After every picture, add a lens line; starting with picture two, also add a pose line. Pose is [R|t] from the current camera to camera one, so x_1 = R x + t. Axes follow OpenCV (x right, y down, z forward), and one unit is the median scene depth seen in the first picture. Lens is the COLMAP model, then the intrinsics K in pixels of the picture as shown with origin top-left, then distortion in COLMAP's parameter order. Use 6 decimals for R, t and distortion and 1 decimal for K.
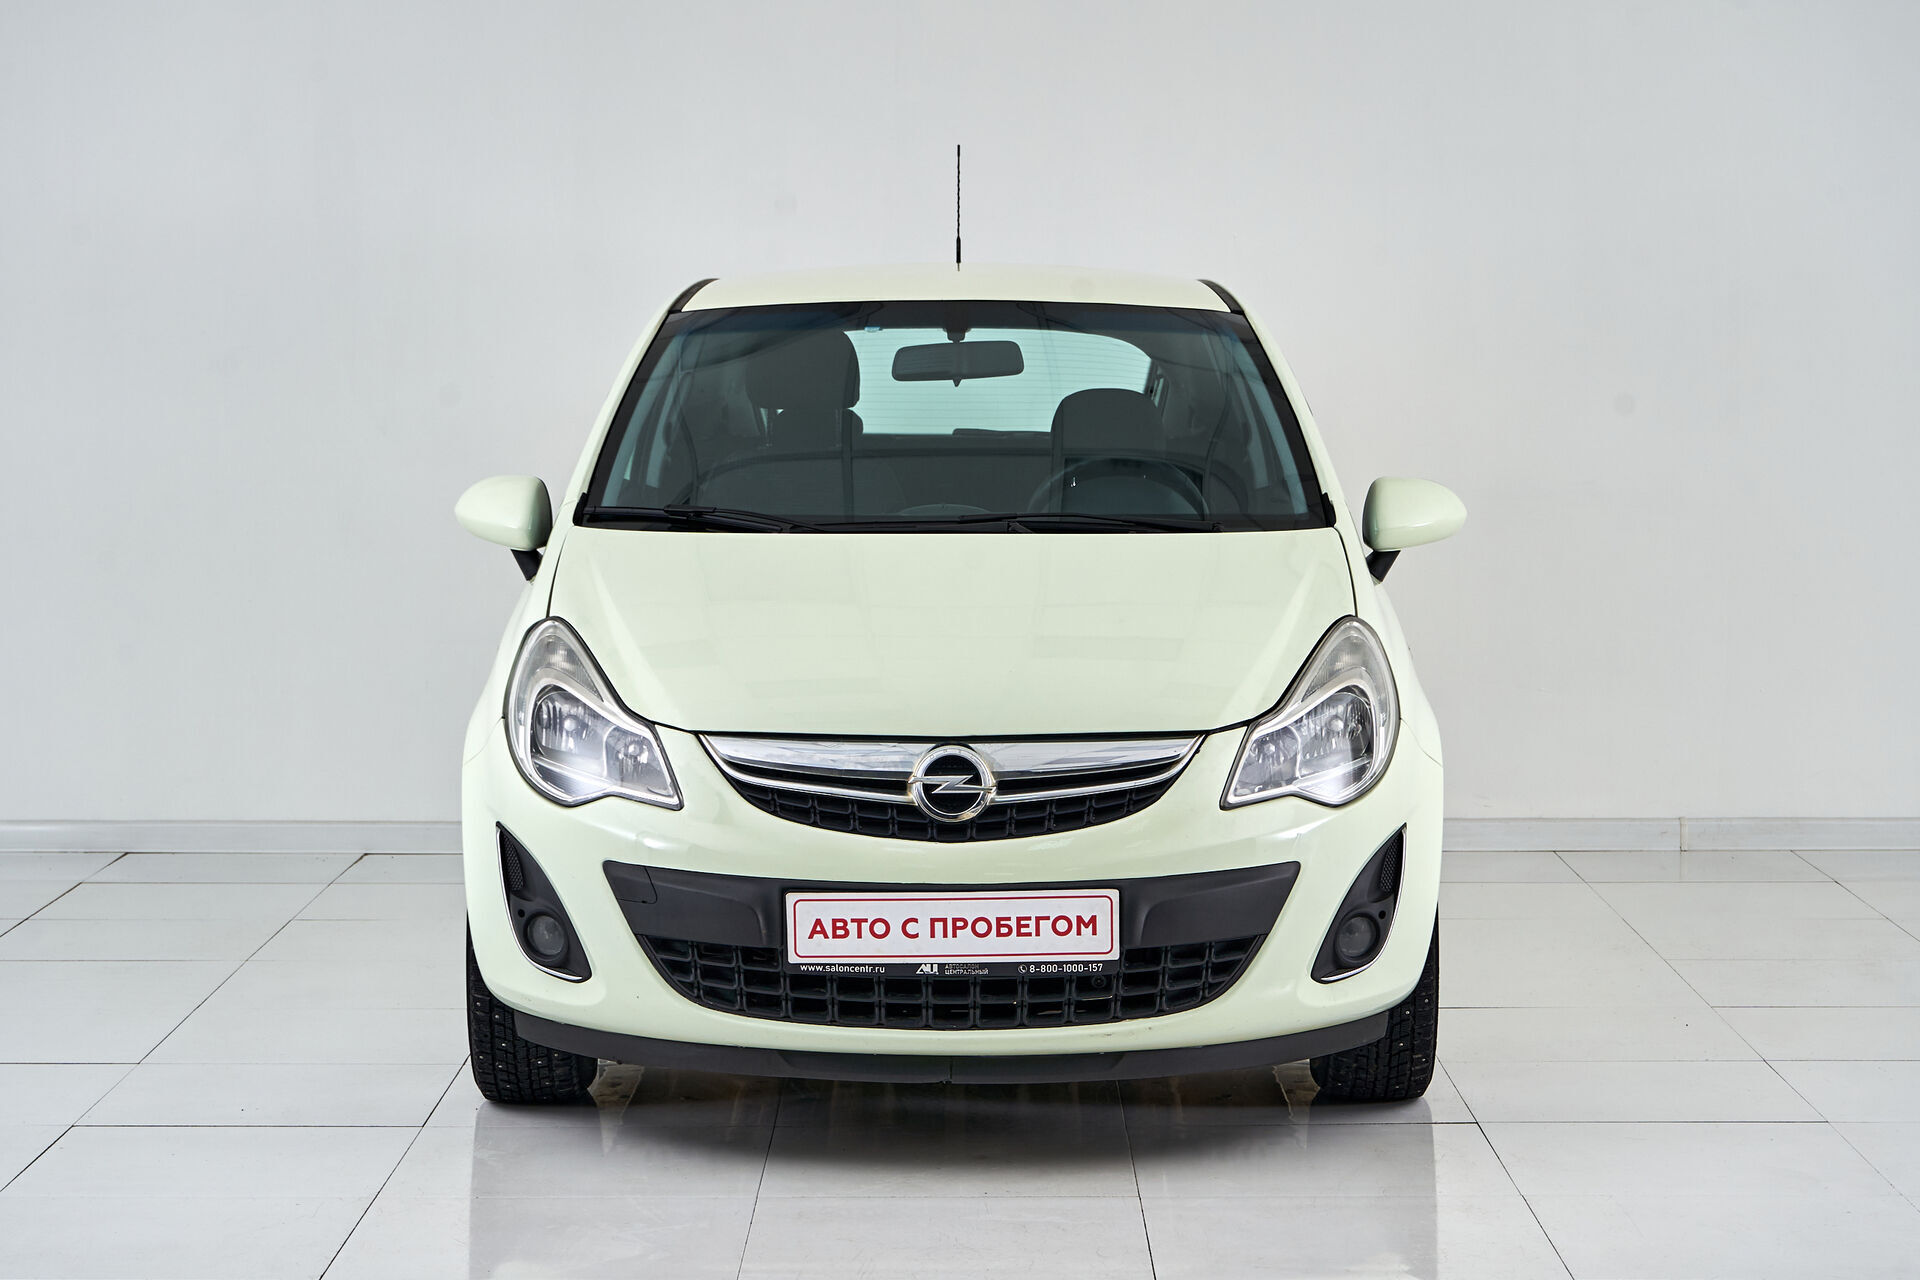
lens RADIAL K [[4340.3, 0, 960.0], [0, 4340.3, 640.0], [0, 0, 1]] dist [-0.054608, -0.552076]
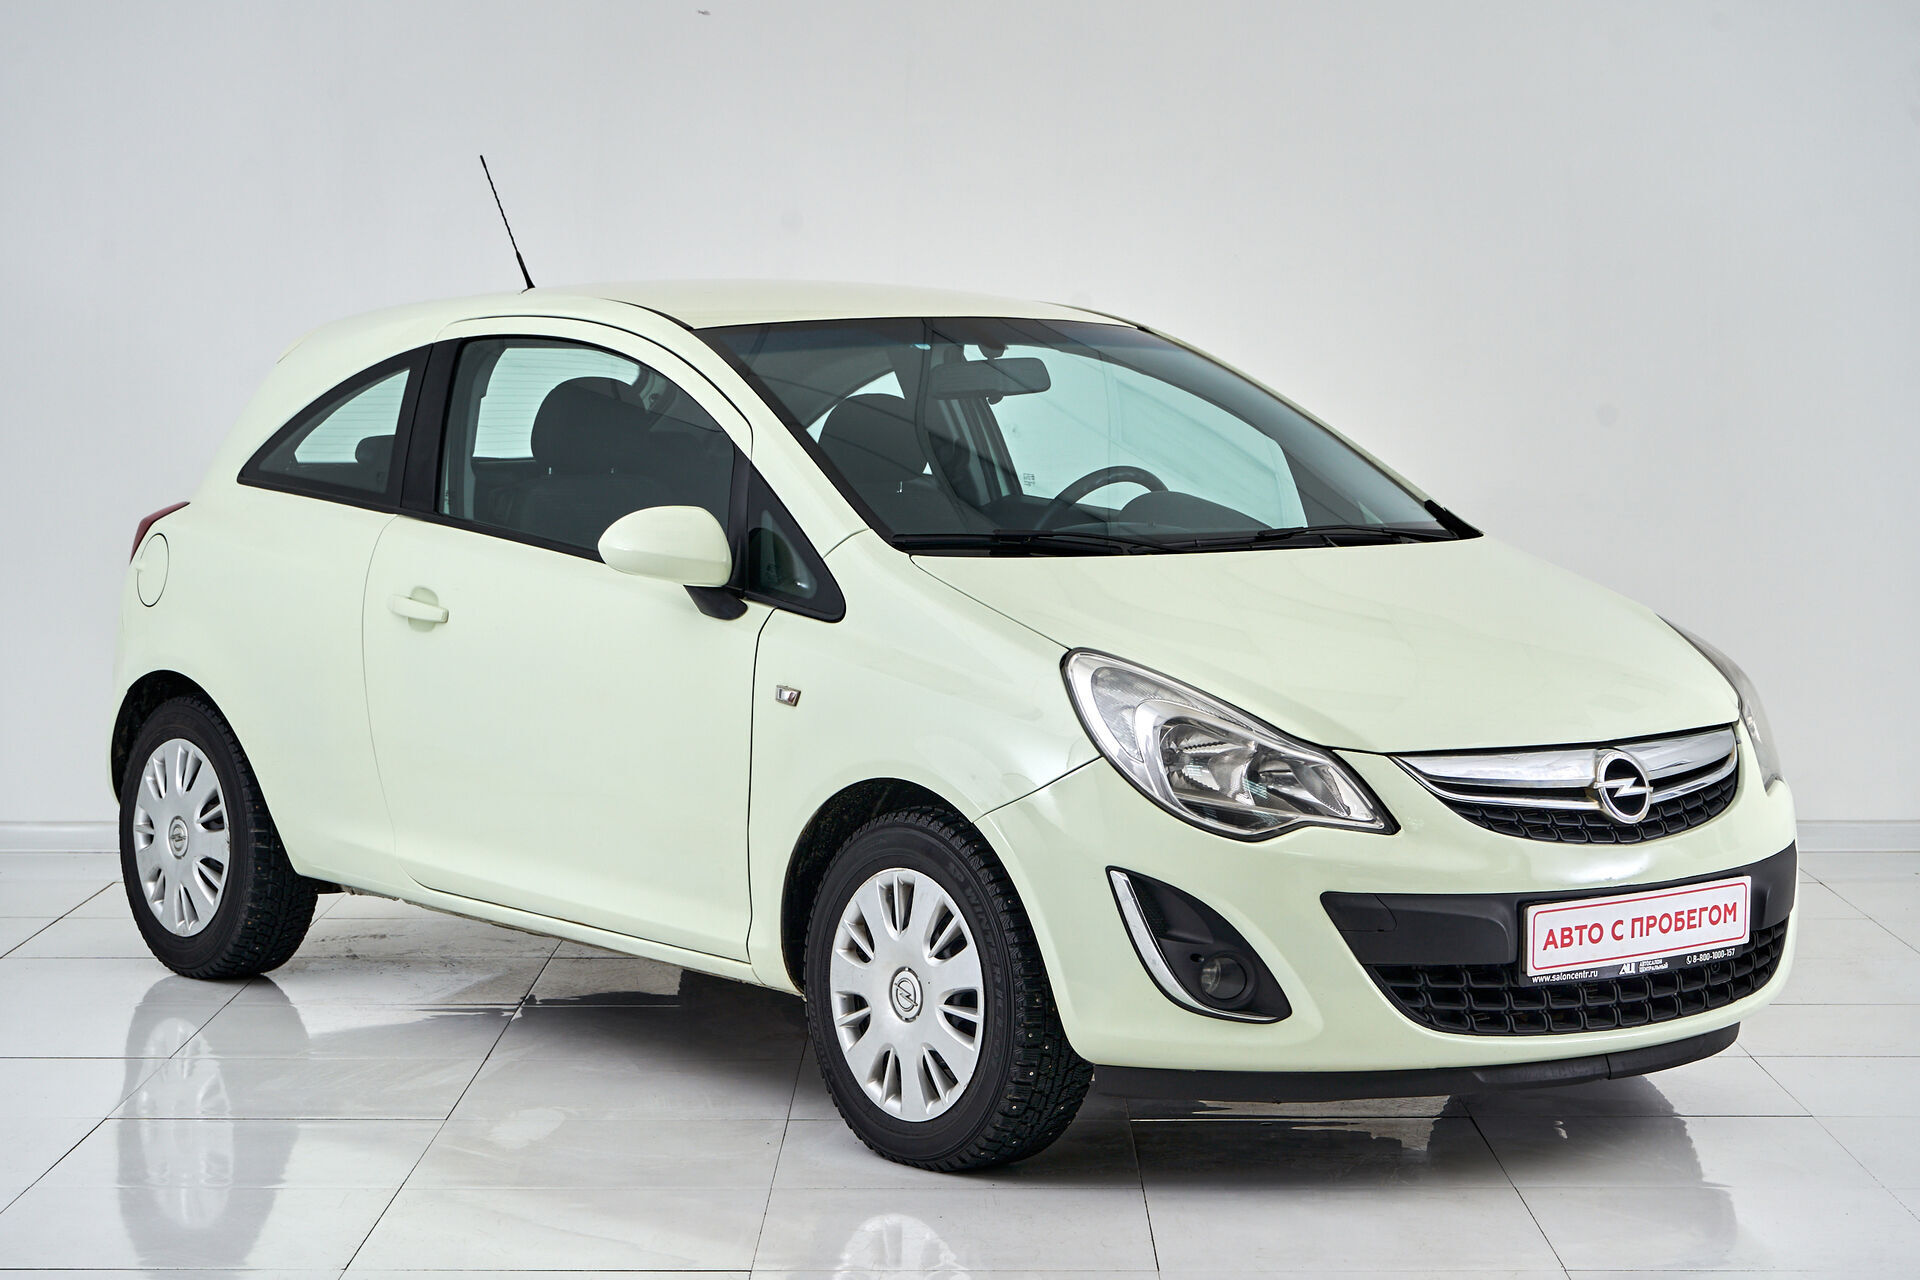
lens RADIAL K [[4340.3, 0, 960.0], [0, 4340.3, 640.0], [0, 0, 1]] dist [-0.054608, -0.552076]
pose [[0.784840, -0.047753, 0.617856, -0.754652], [0.051193, 0.998615, 0.012153, -0.021860], [-0.617580, 0.022092, 0.786198, 0.292690]]
